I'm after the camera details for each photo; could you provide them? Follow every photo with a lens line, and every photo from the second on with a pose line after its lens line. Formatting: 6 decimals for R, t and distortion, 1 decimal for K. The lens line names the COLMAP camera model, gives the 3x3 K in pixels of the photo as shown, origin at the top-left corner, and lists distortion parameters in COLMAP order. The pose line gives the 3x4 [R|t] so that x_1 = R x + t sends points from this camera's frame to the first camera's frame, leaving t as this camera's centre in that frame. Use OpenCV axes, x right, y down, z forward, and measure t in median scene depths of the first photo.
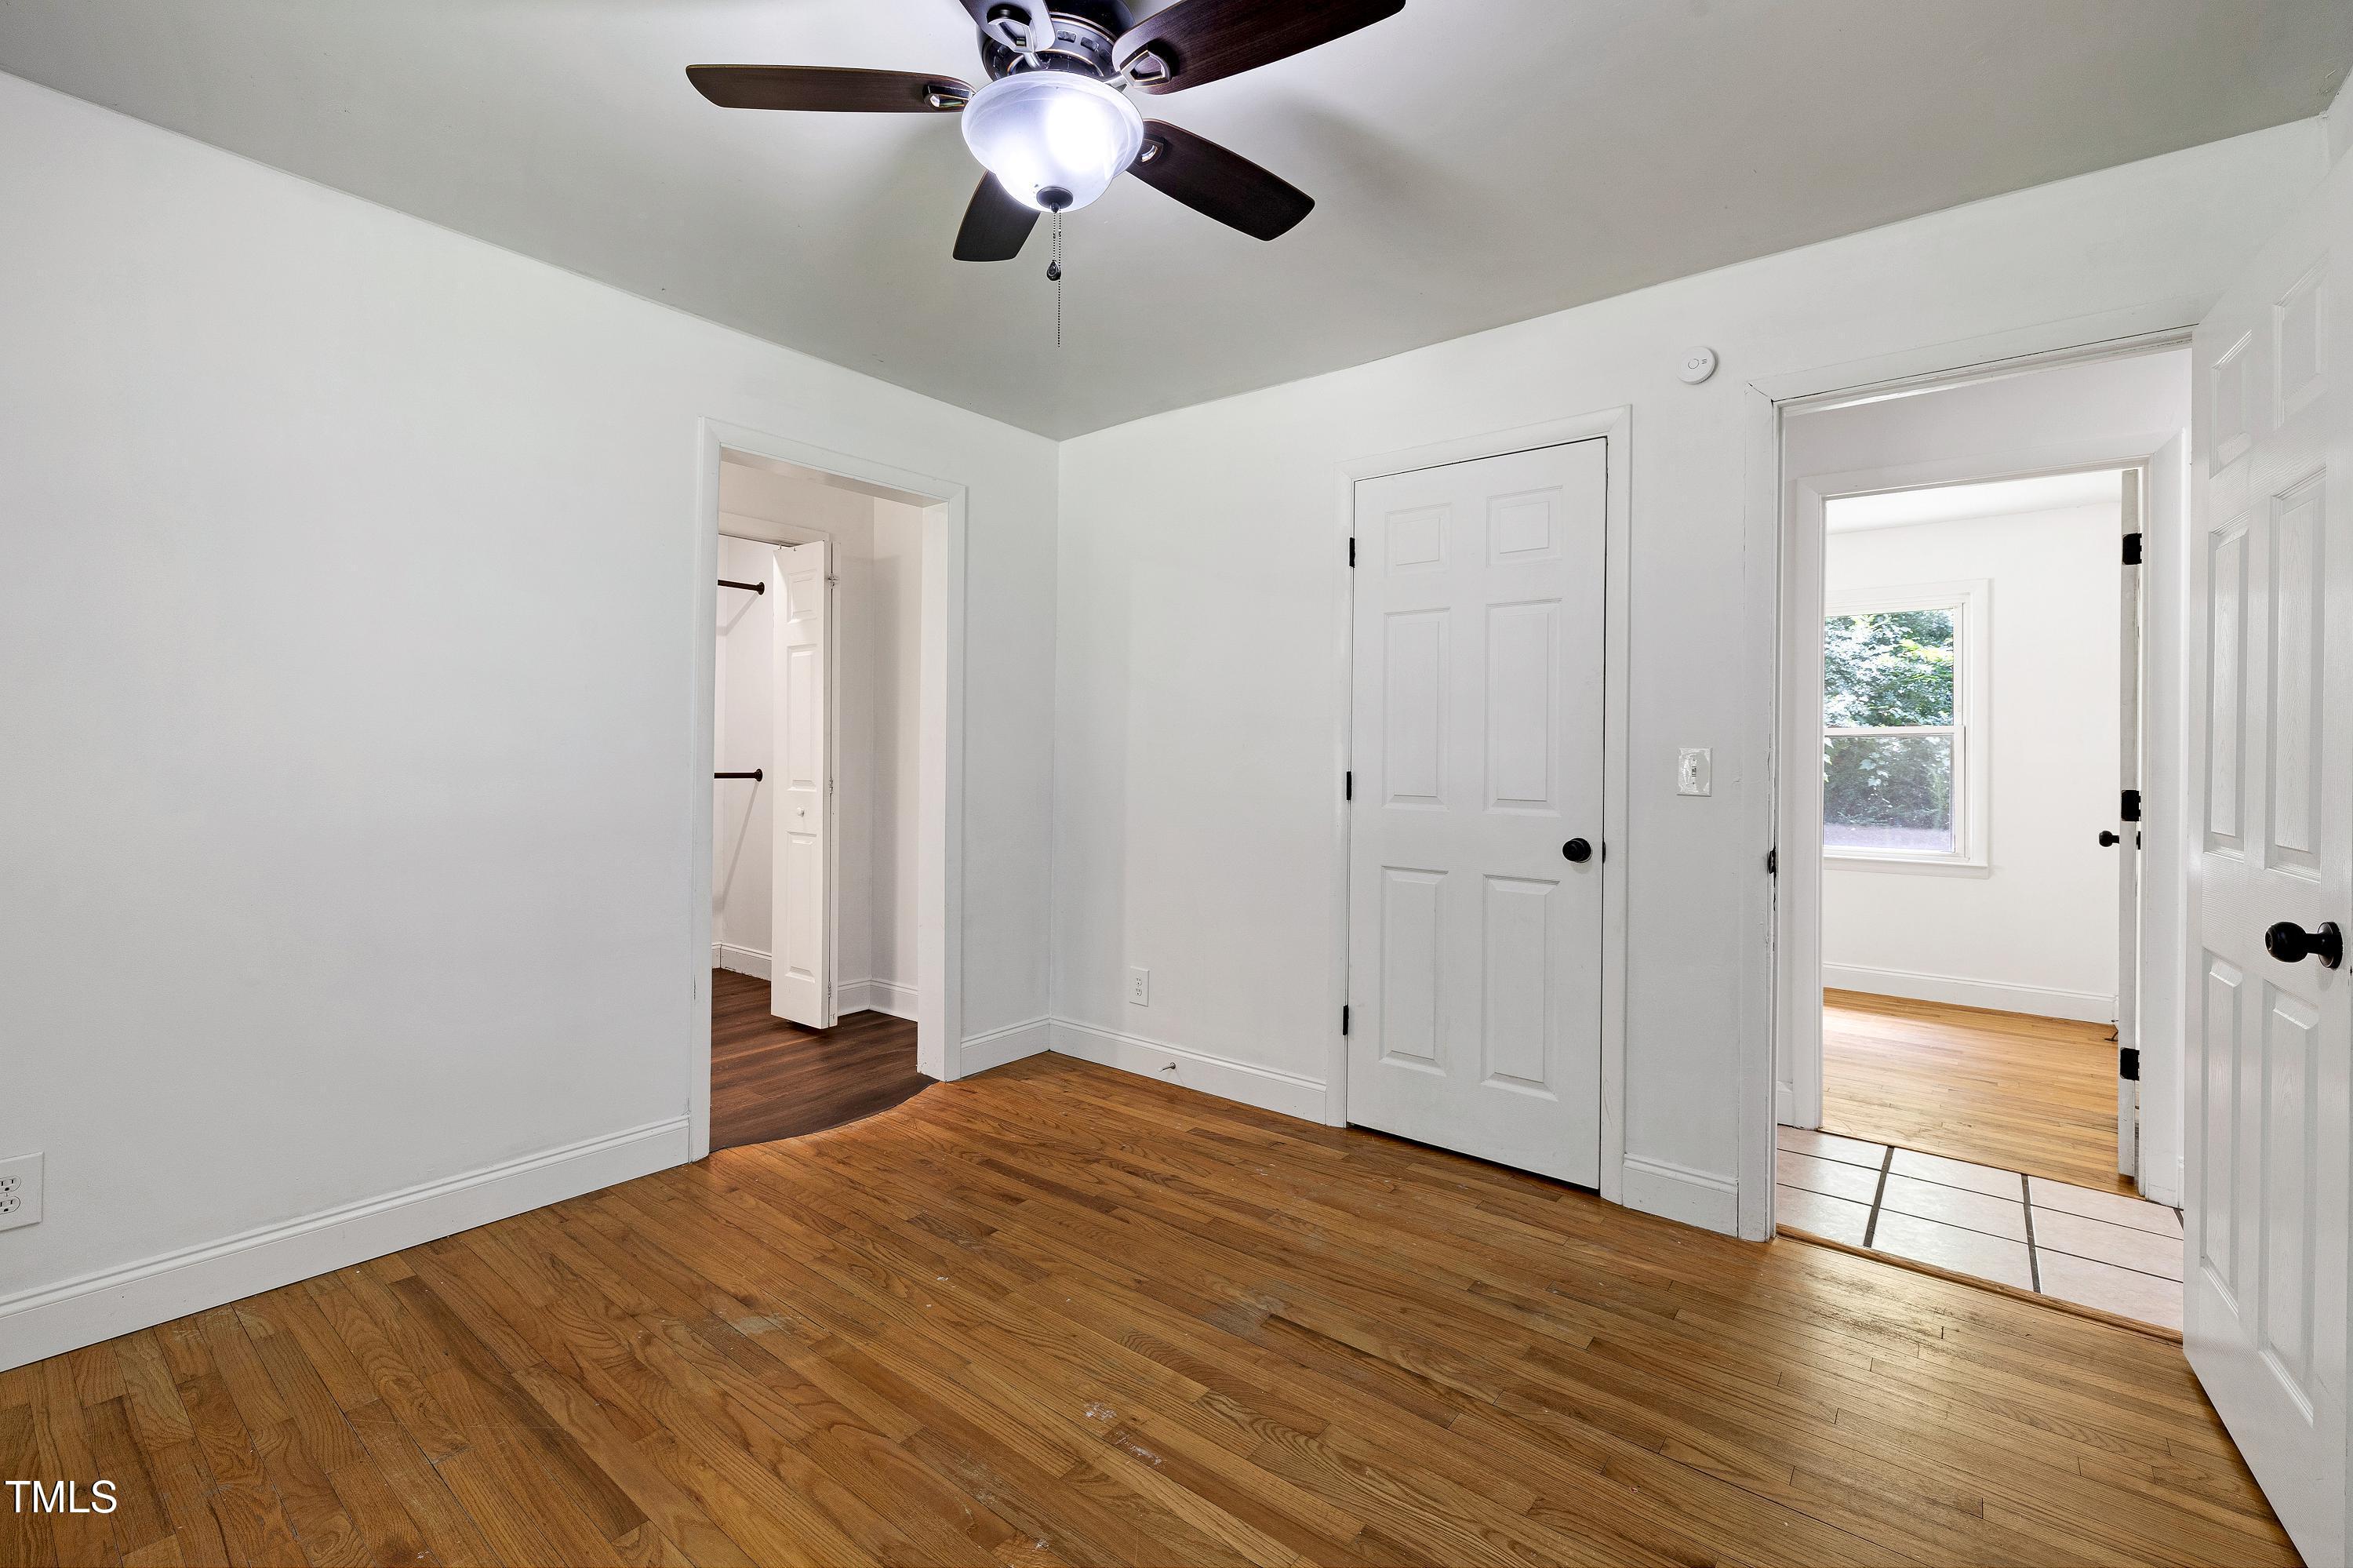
lens RADIAL K [[1006.7, 0, 1171.5], [0, 1006.7, 763.4], [0, 0, 1]] dist [-0.000774, 0.000976]
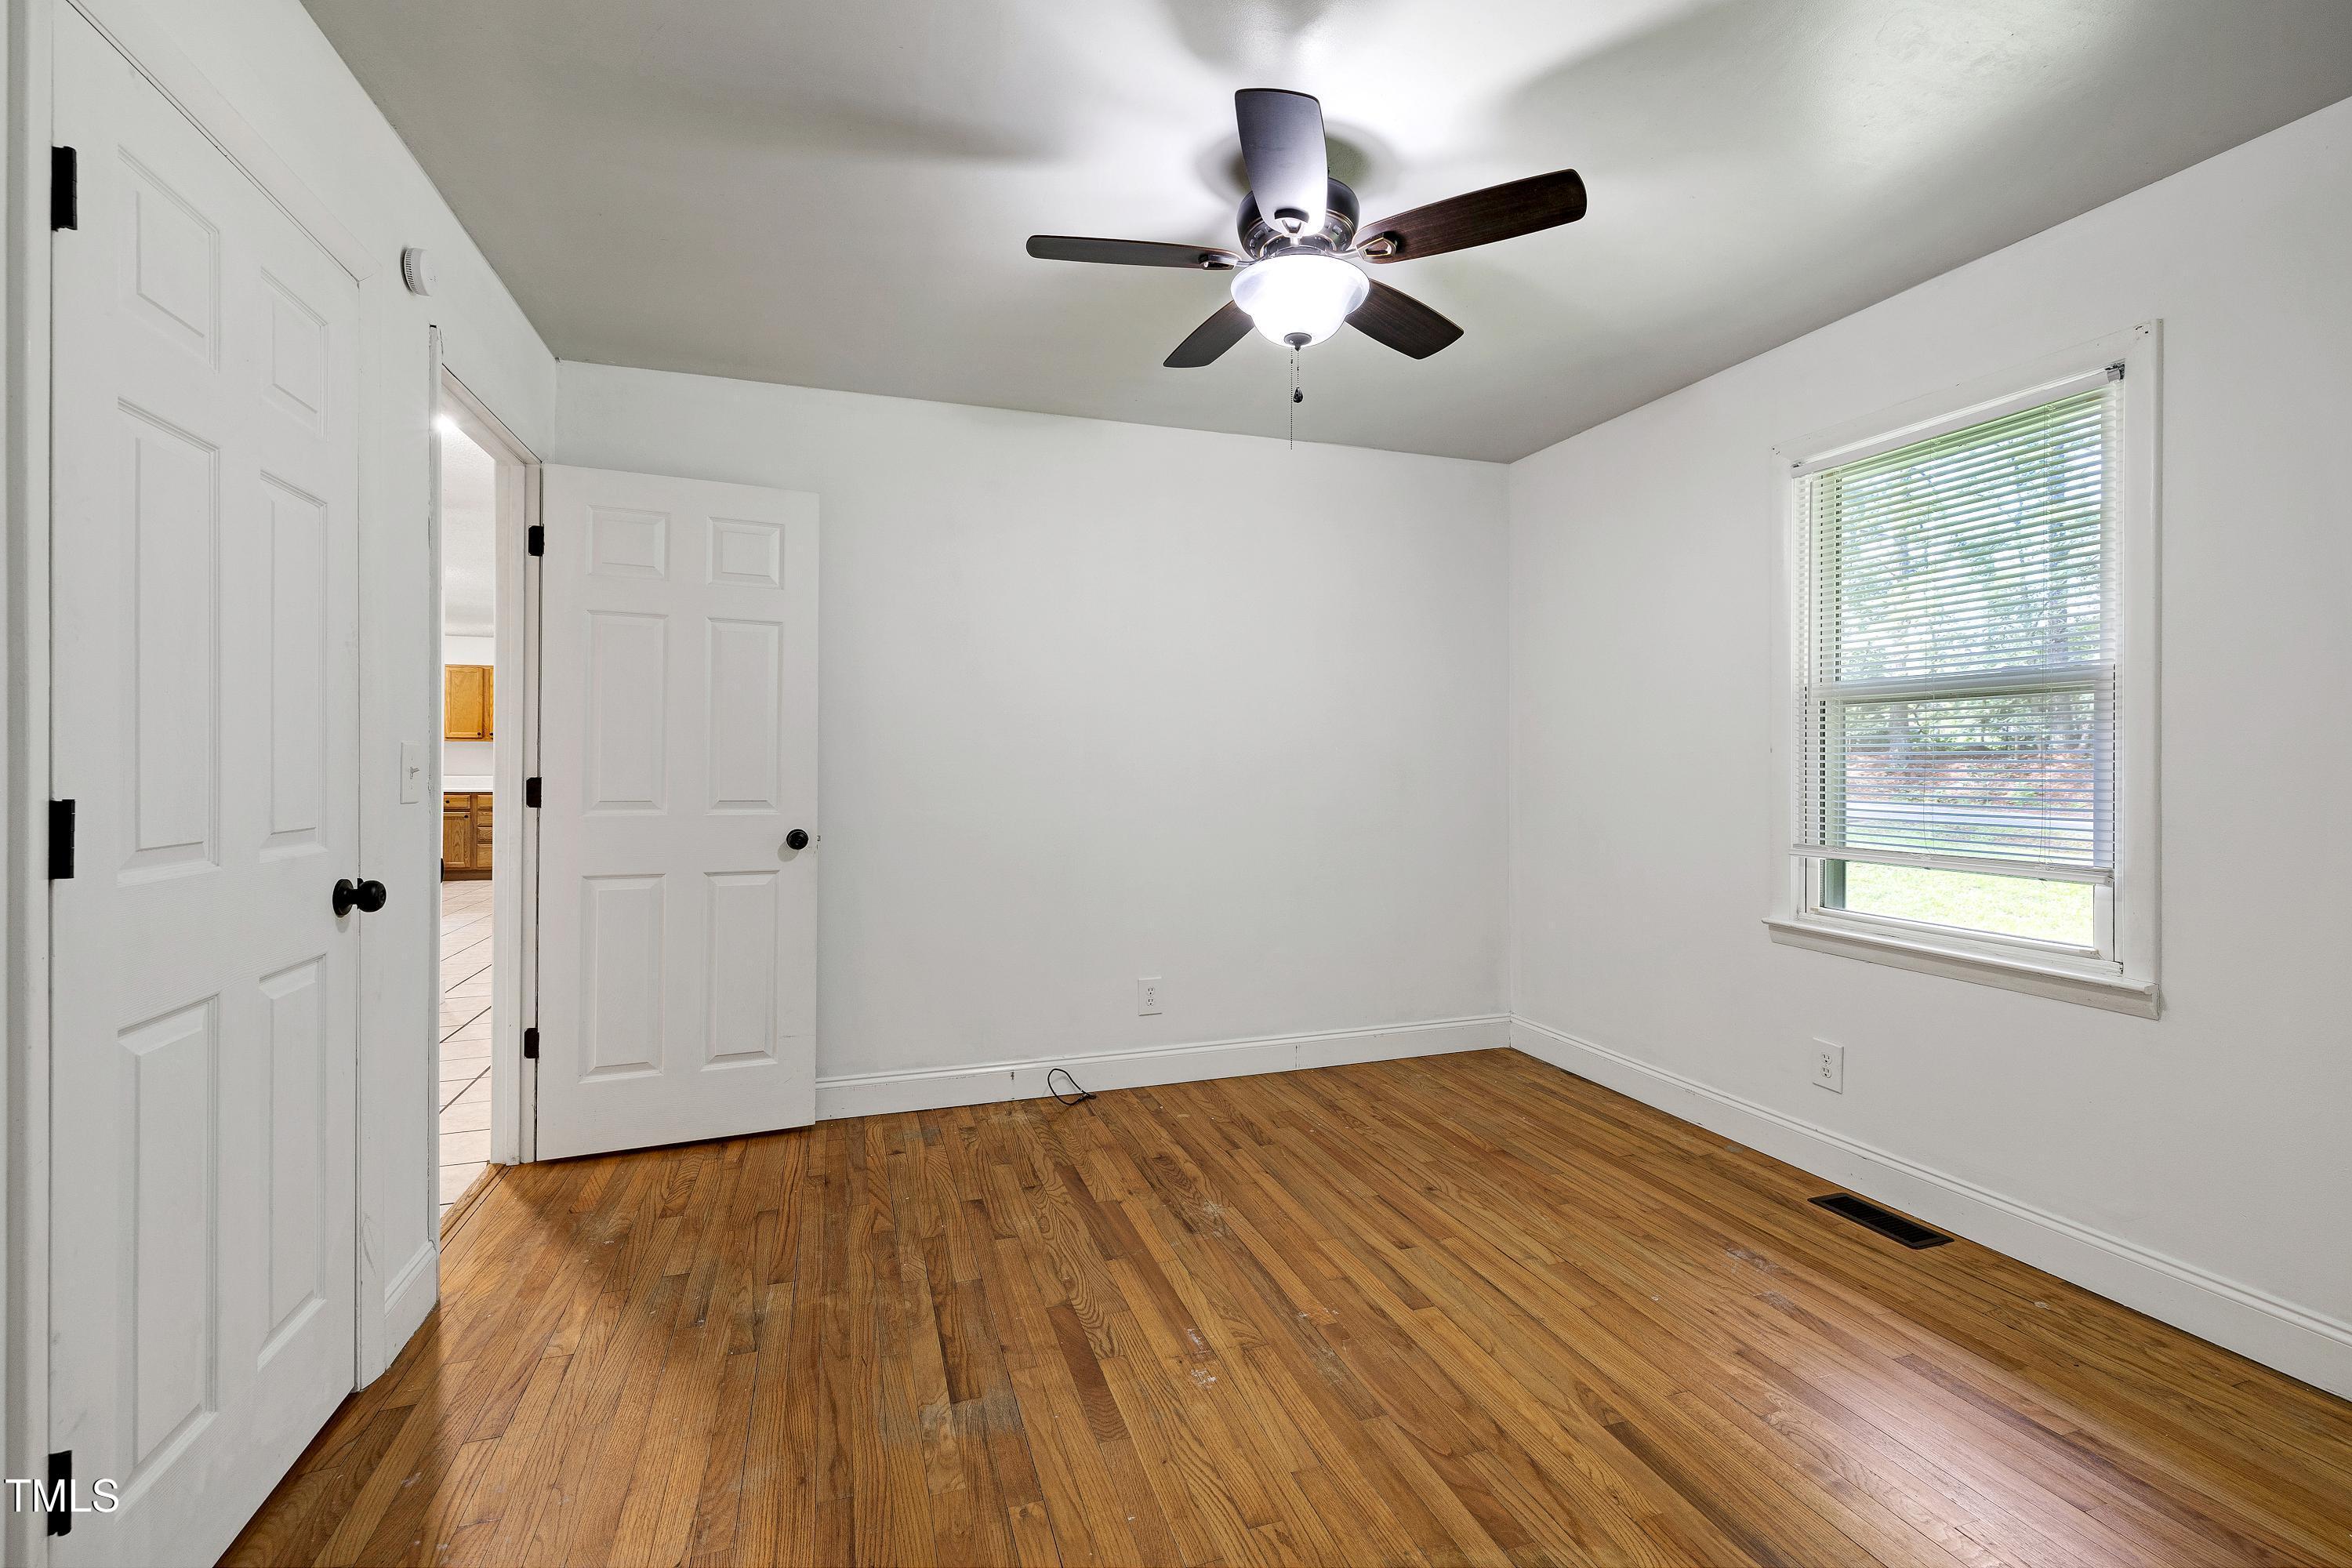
lens RADIAL K [[1006.3, 0, 1183.0], [0, 1006.3, 766.4], [0, 0, 1]] dist [-0.000774, 0.000976]
pose [[-0.841759, -0.017957, 0.539555, -0.558424], [-0.011125, 0.999811, 0.015919, -0.018213], [-0.539740, 0.007397, -0.841800, 1.722254]]
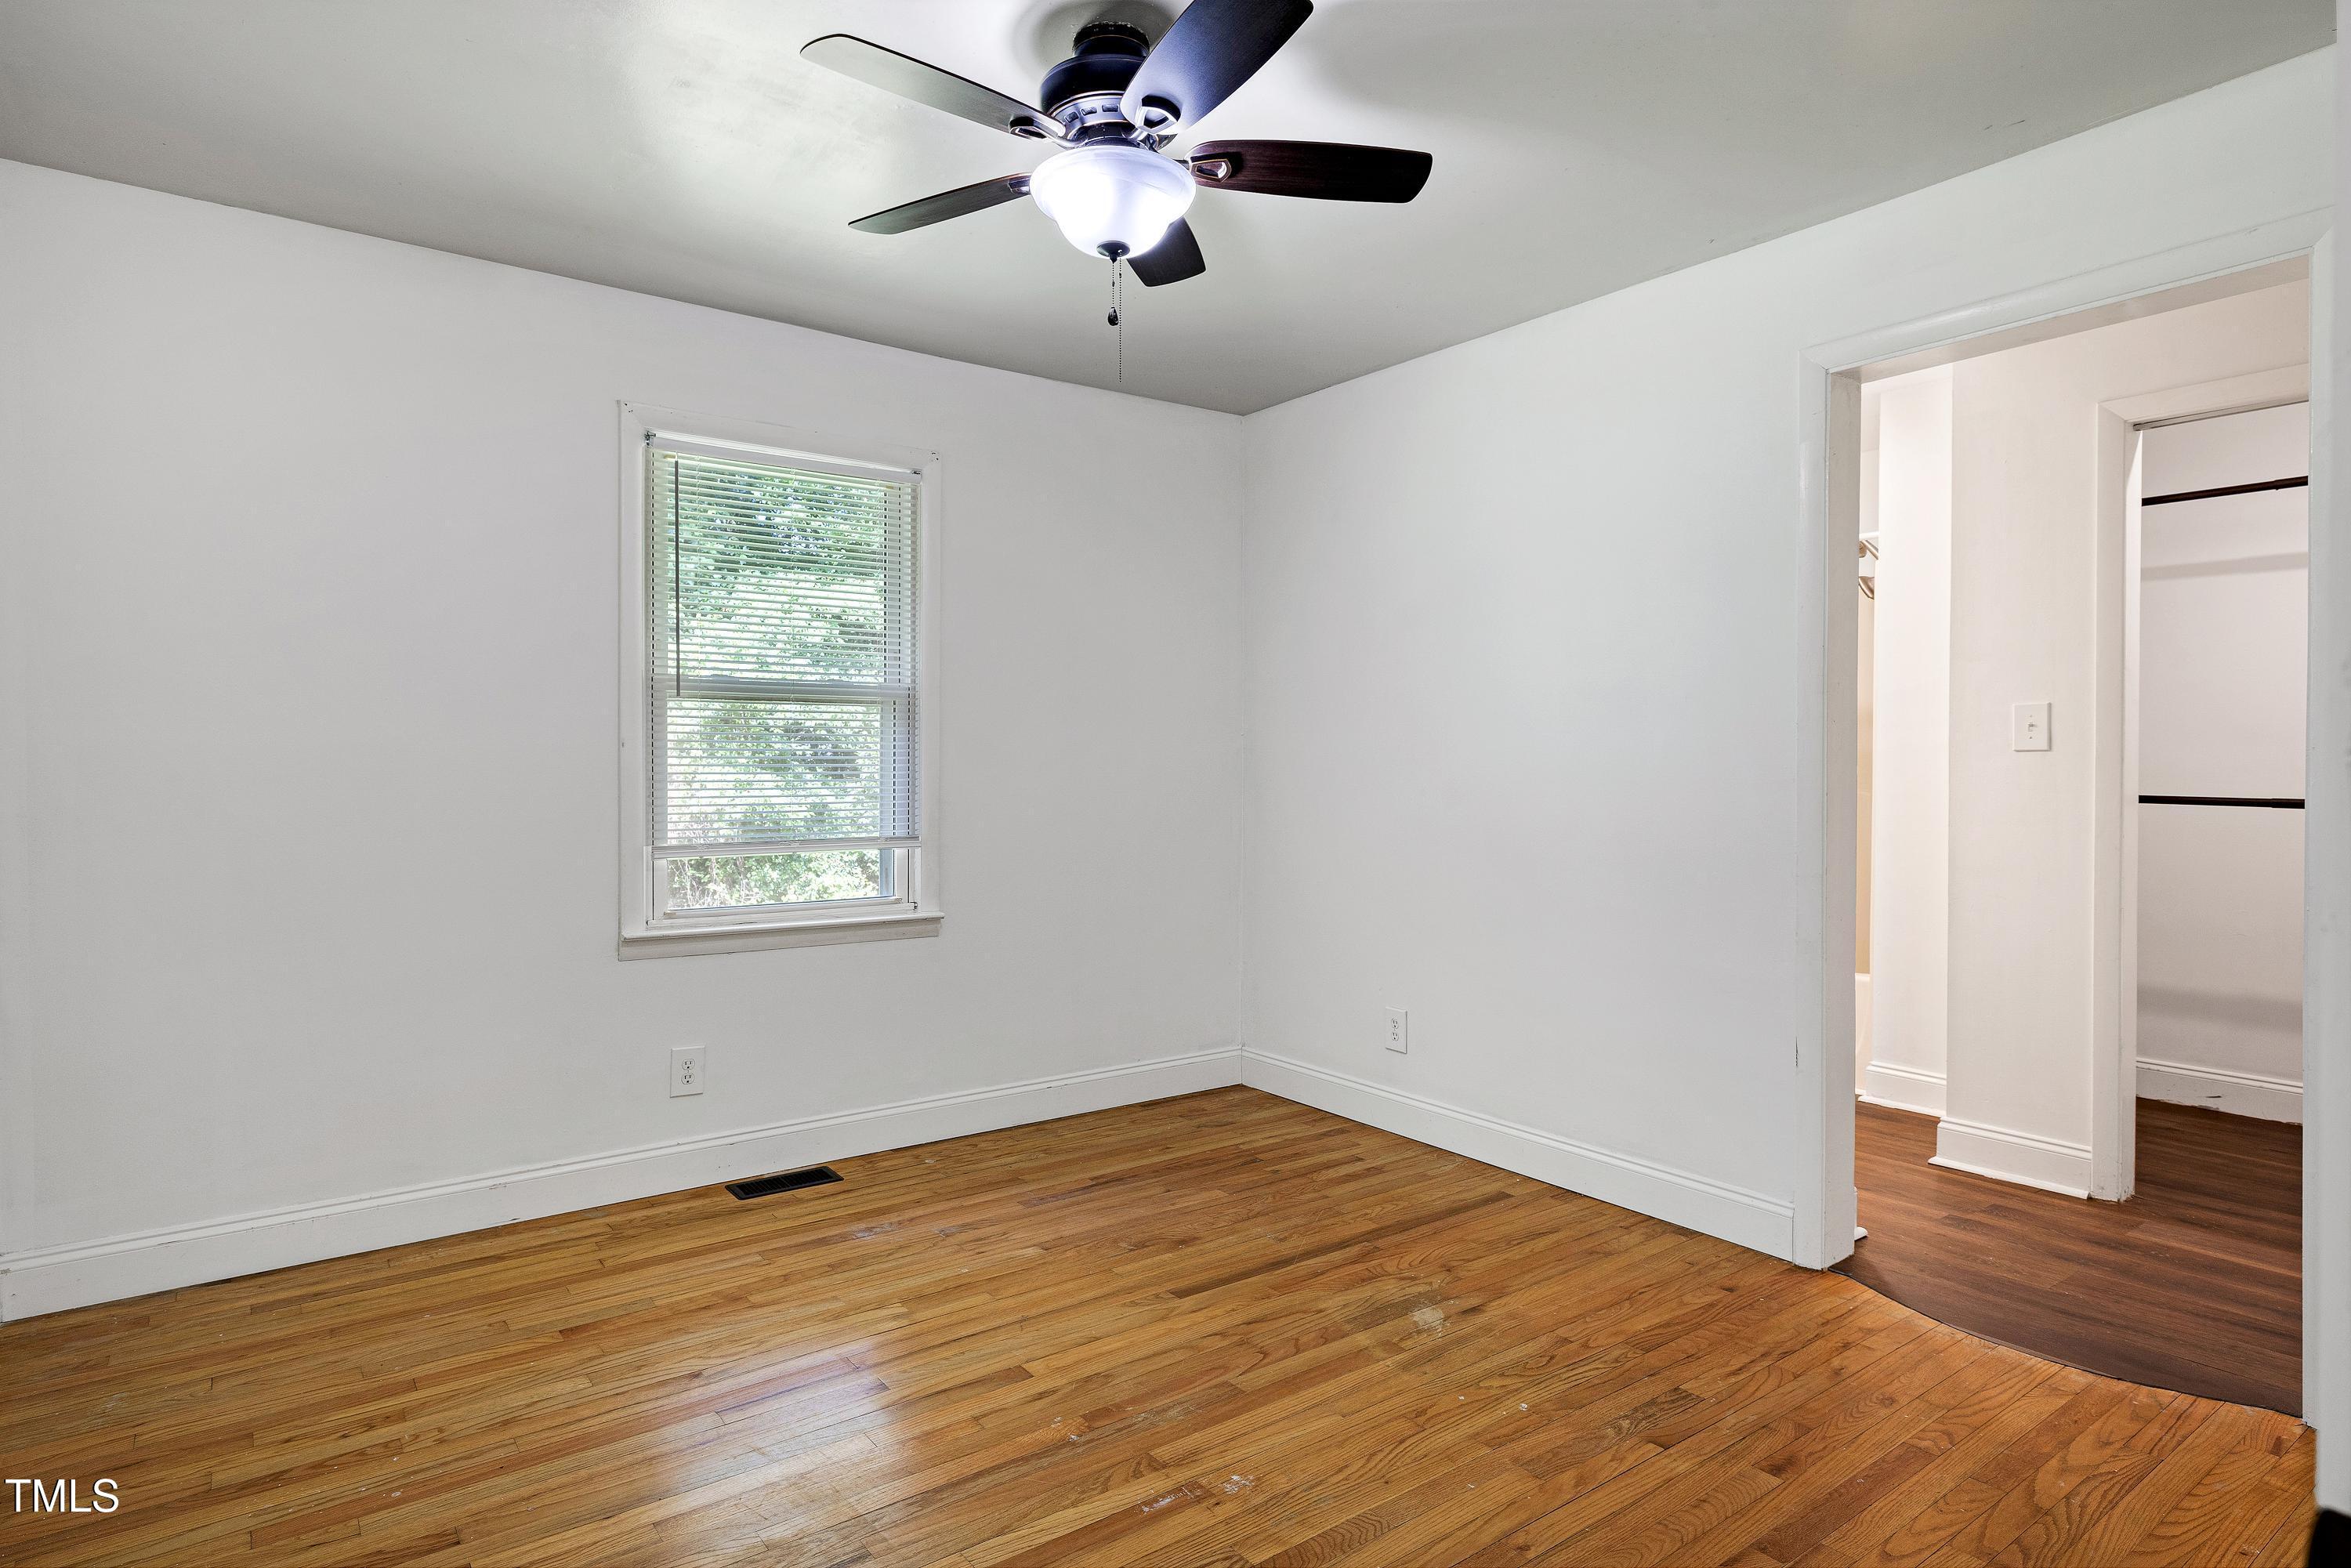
lens RADIAL K [[1278.3, 0, 1159.8], [0, 1278.3, 781.9], [0, 0, 1]] dist [0.000940, 0.001896]
pose [[-0.264379, 0.001493, -0.964418, 0.956222], [-0.010787, 0.999932, 0.004505, 0.006724], [0.964359, 0.011594, -0.264345, 1.112607]]
